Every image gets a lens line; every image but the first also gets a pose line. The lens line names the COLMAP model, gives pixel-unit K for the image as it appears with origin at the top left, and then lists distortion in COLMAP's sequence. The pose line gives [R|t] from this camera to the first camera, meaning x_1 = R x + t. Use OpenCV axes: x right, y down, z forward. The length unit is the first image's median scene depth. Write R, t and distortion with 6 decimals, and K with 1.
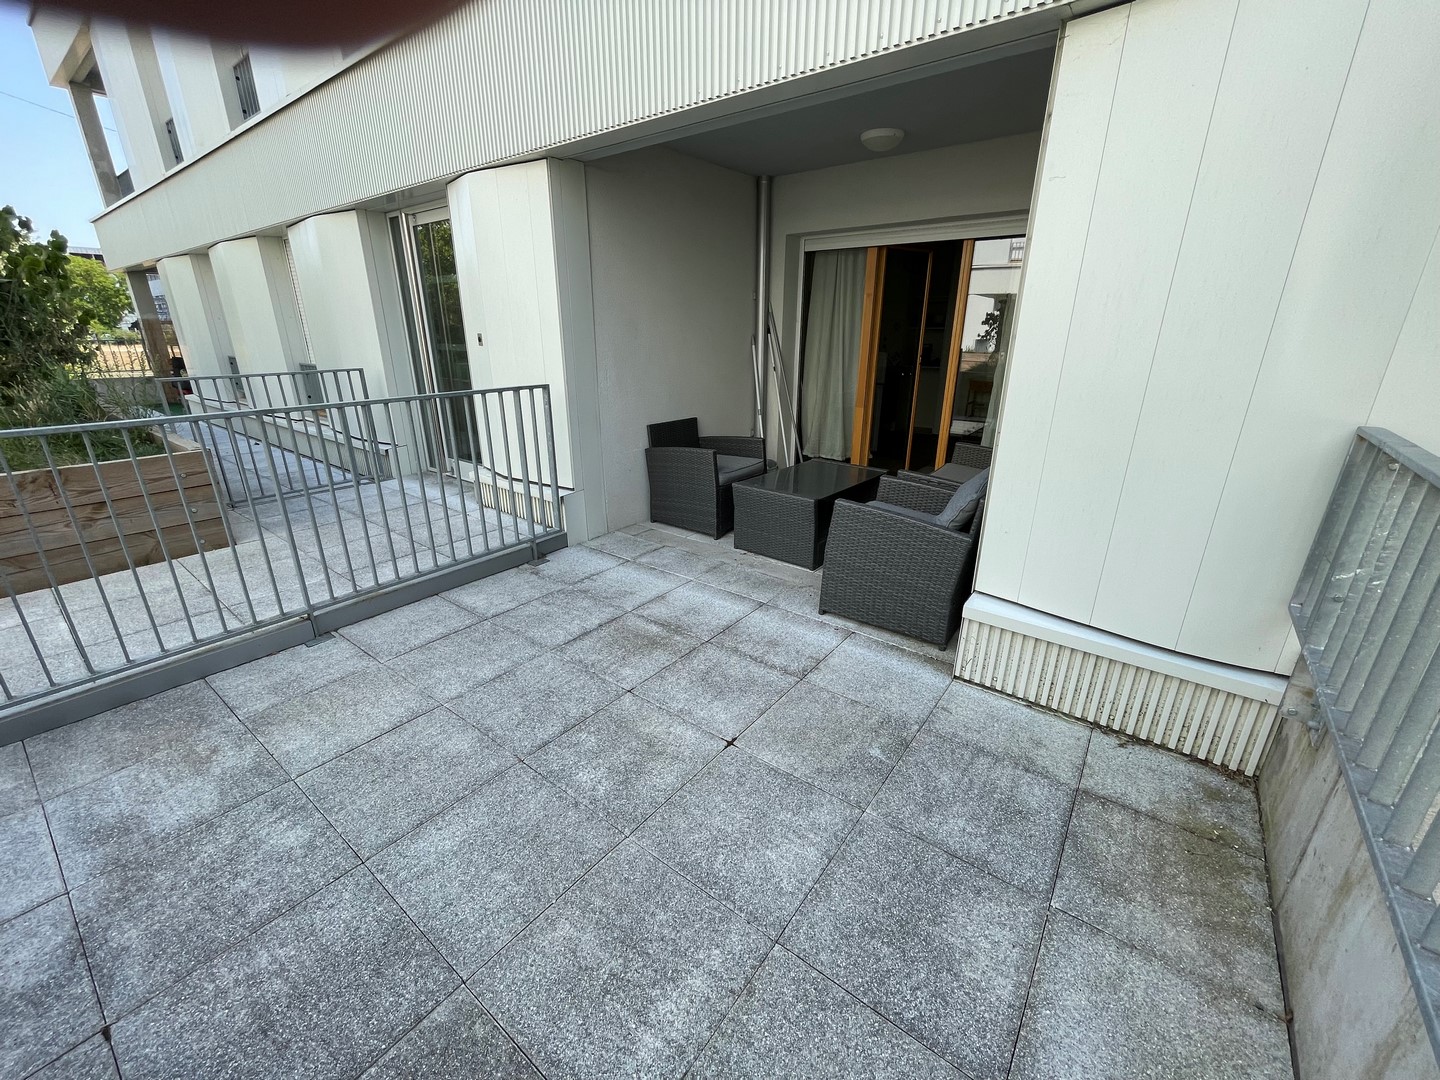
lens RADIAL K [[585.7, 0, 720.2], [0, 585.7, 539.0], [0, 0, 1]] dist [0.000152, -0.000858]
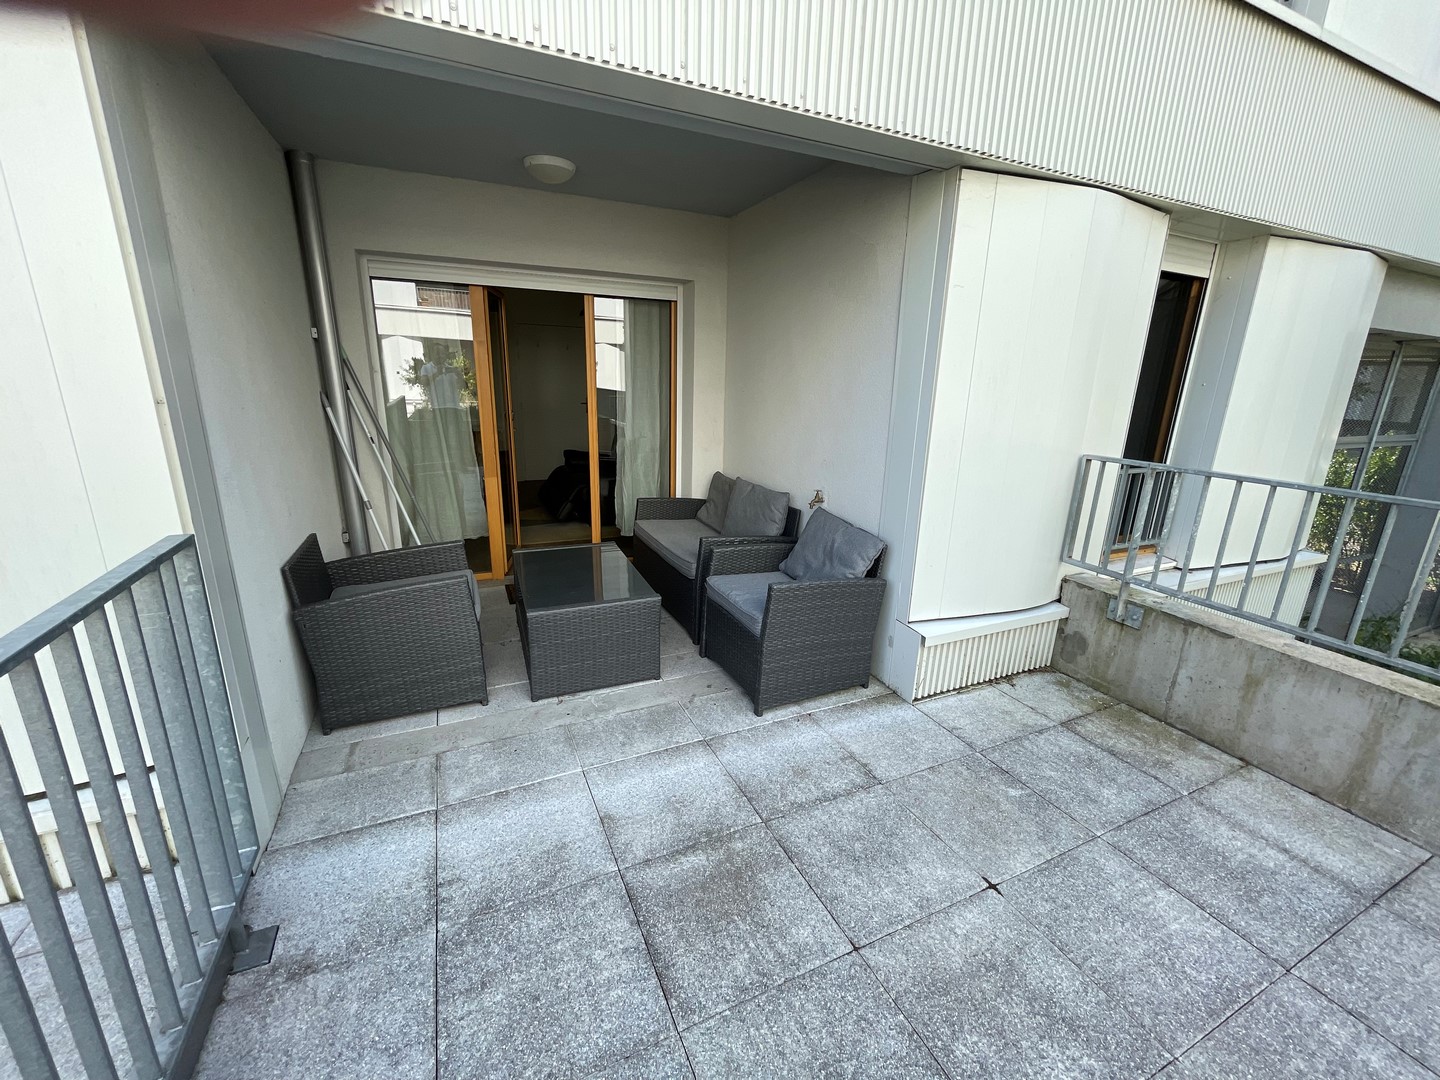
lens RADIAL K [[585.7, 0, 718.3], [0, 585.7, 537.6], [0, 0, 1]] dist [0.000152, -0.000858]
pose [[0.466238, -0.226500, 0.855172, -0.614496], [0.277487, 0.955327, 0.101742, -0.261408], [-0.840014, 0.189863, 0.508261, 0.635129]]
